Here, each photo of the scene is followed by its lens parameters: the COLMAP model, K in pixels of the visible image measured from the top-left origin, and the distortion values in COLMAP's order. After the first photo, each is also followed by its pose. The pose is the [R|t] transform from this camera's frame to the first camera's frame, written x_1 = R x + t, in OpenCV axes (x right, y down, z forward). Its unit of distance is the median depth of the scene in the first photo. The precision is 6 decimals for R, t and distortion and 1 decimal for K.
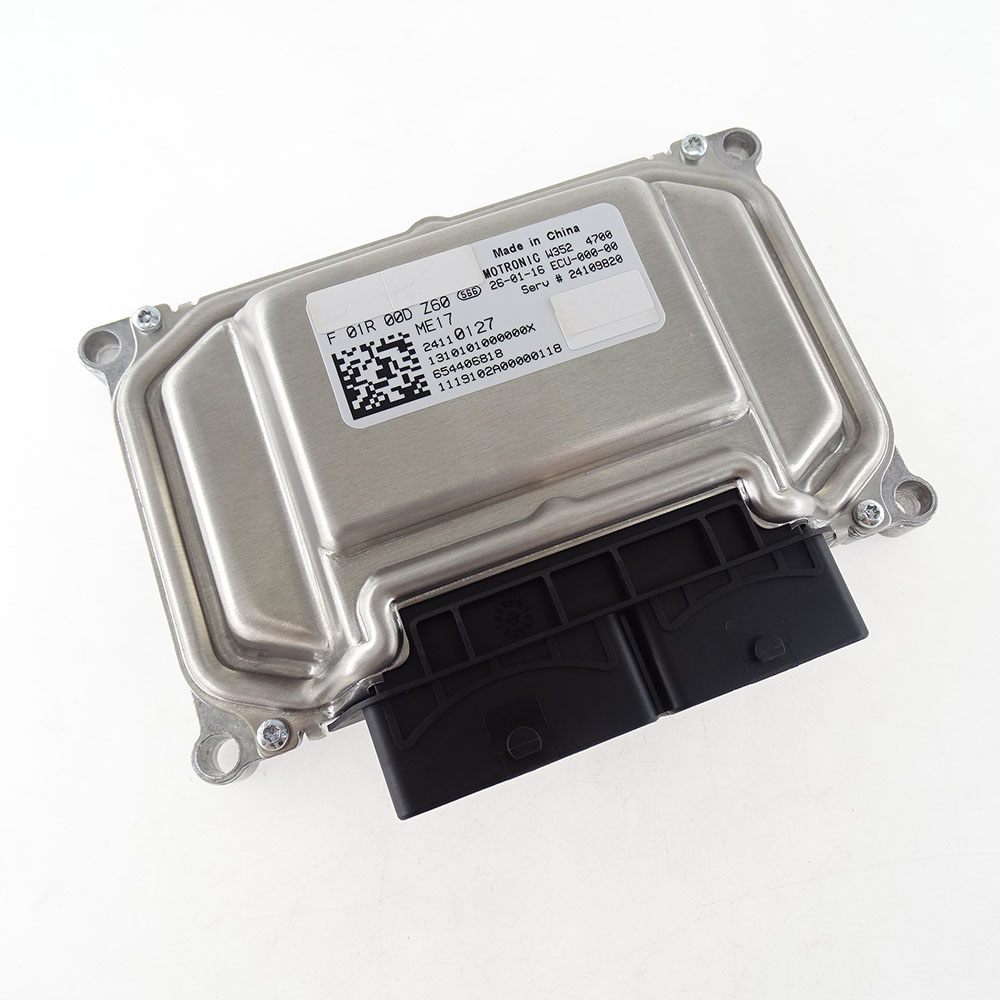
lens RADIAL K [[955.3, 0, 504.0], [0, 955.3, 497.7], [0, 0, 1]] dist [0.001246, 0.000000]
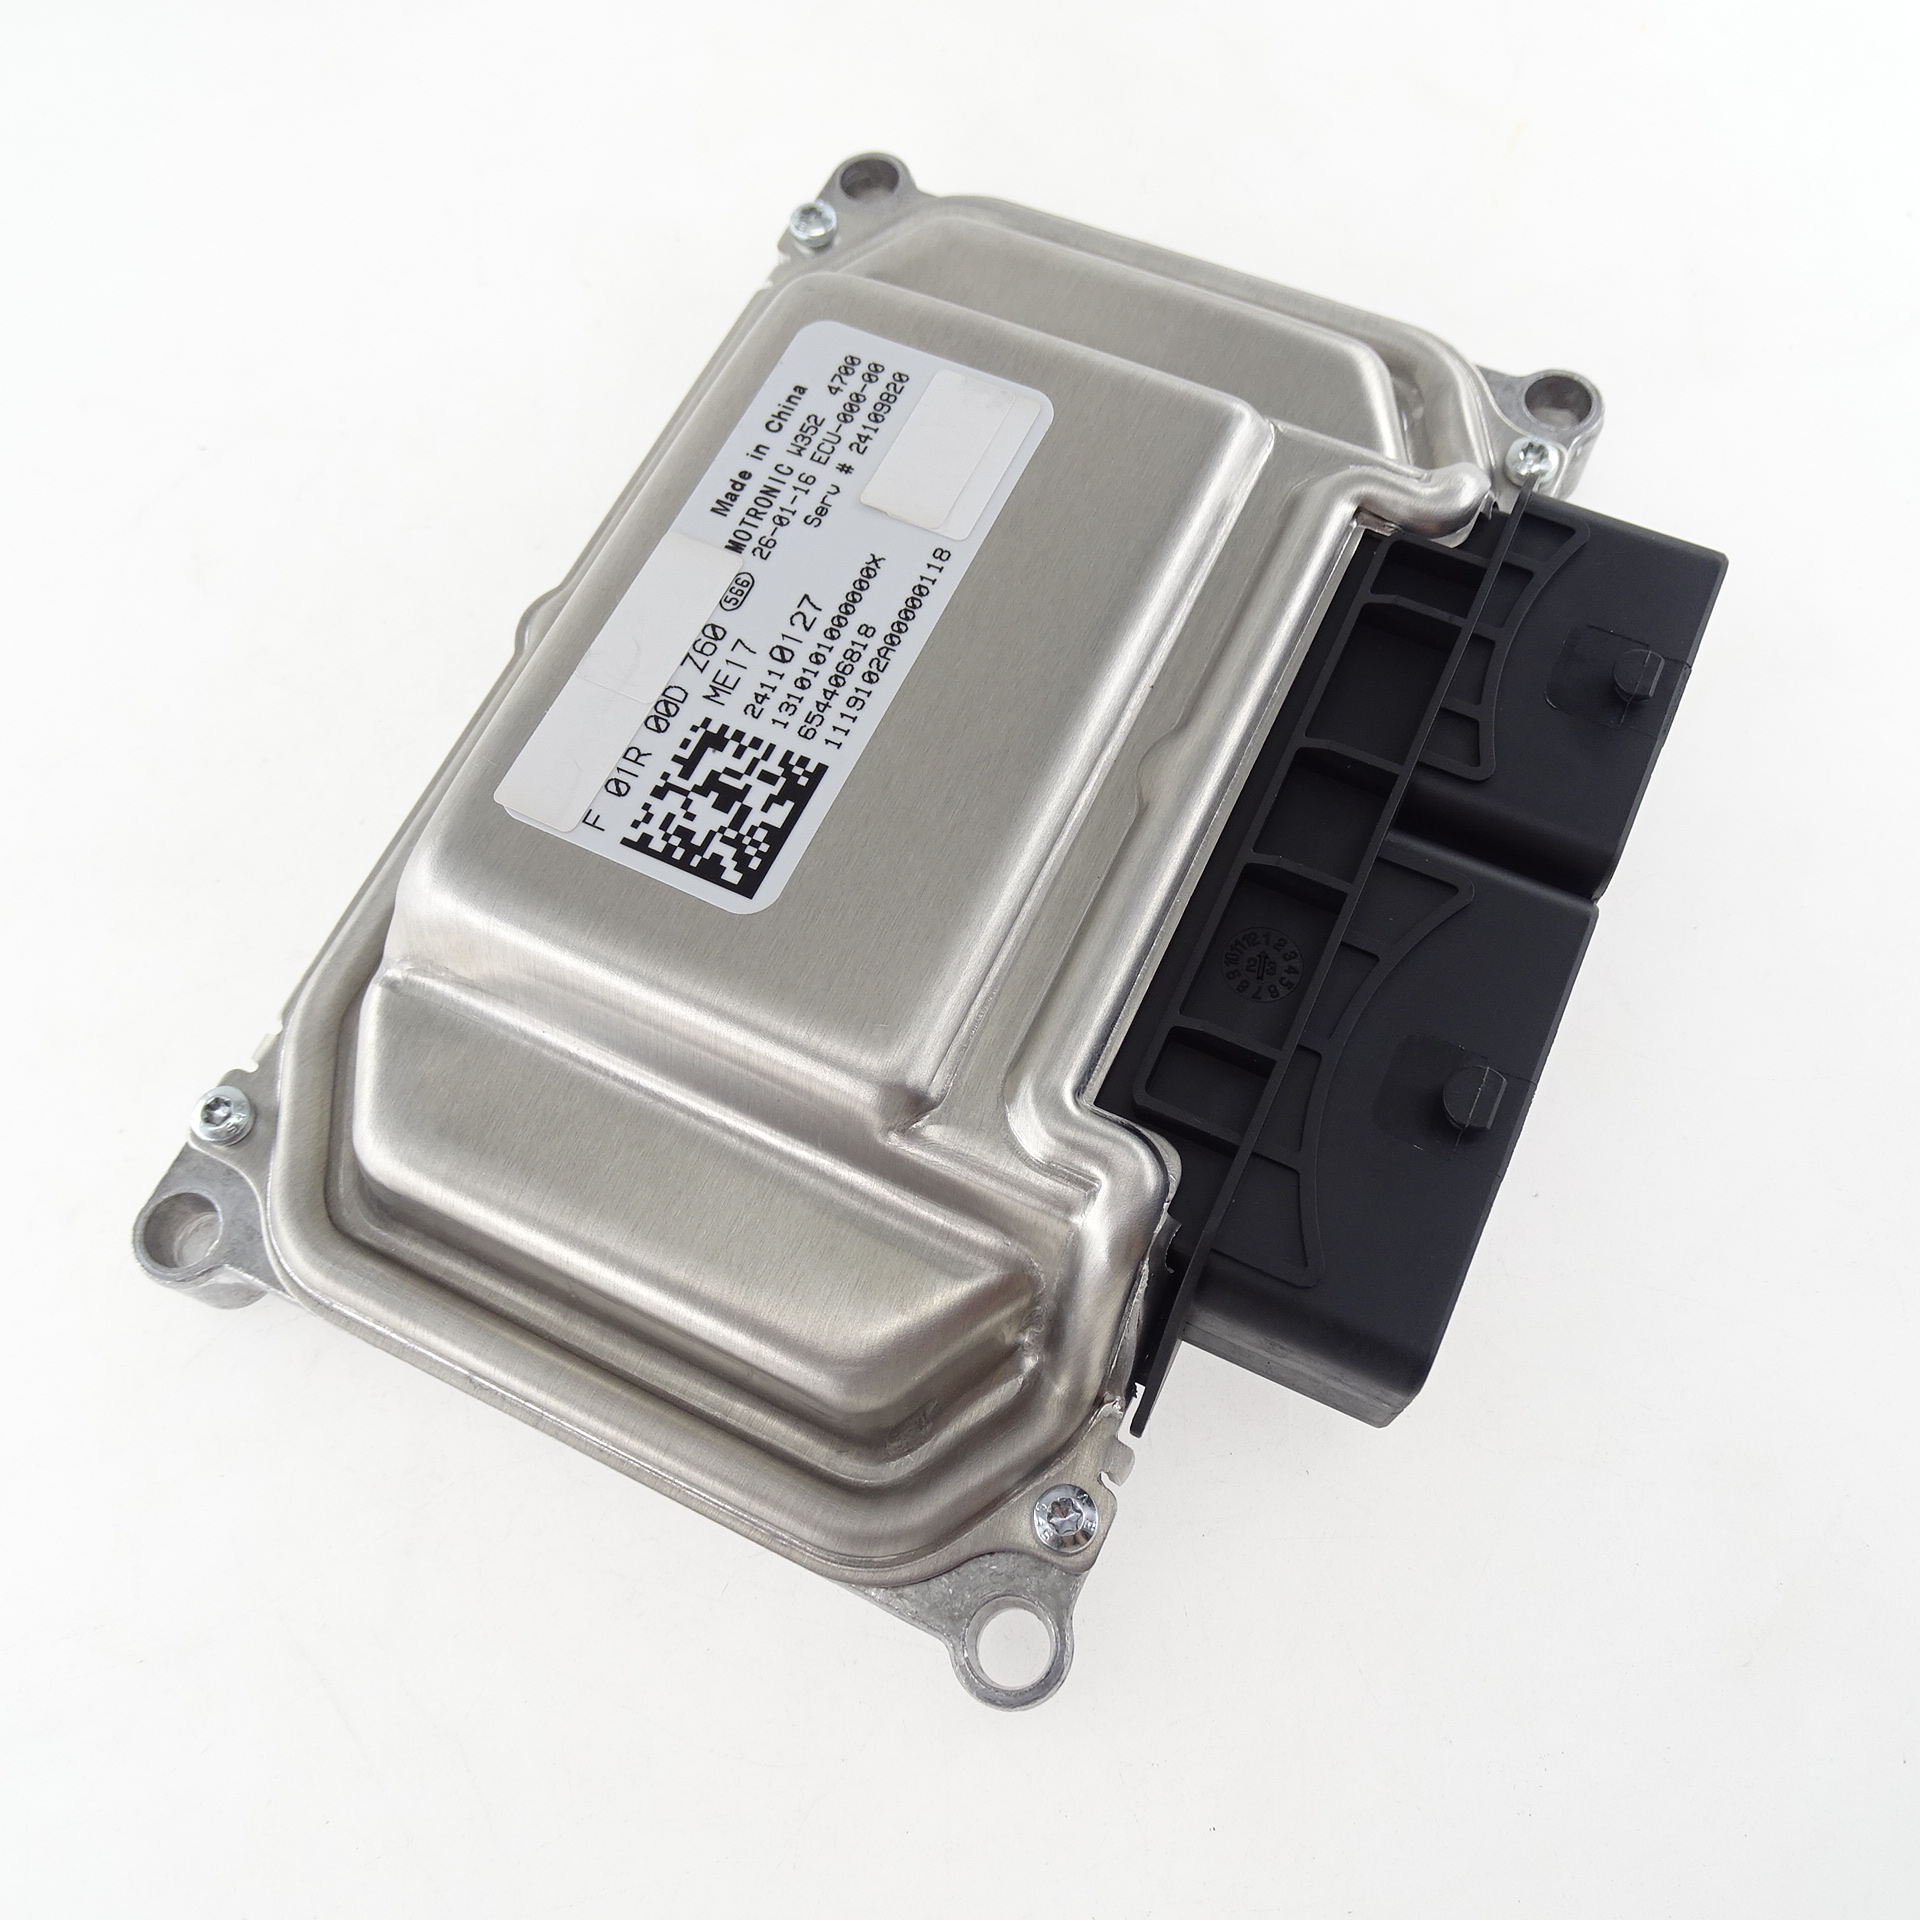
lens RADIAL K [[1834.2, 0, 961.4], [0, 1834.2, 961.3], [0, 0, 1]] dist [0.001246, 0.000000]
pose [[0.718110, -0.659641, 0.221792, -0.300999], [0.686064, 0.724488, -0.066586, 0.076293], [-0.116762, 0.199979, 0.972818, 0.076190]]
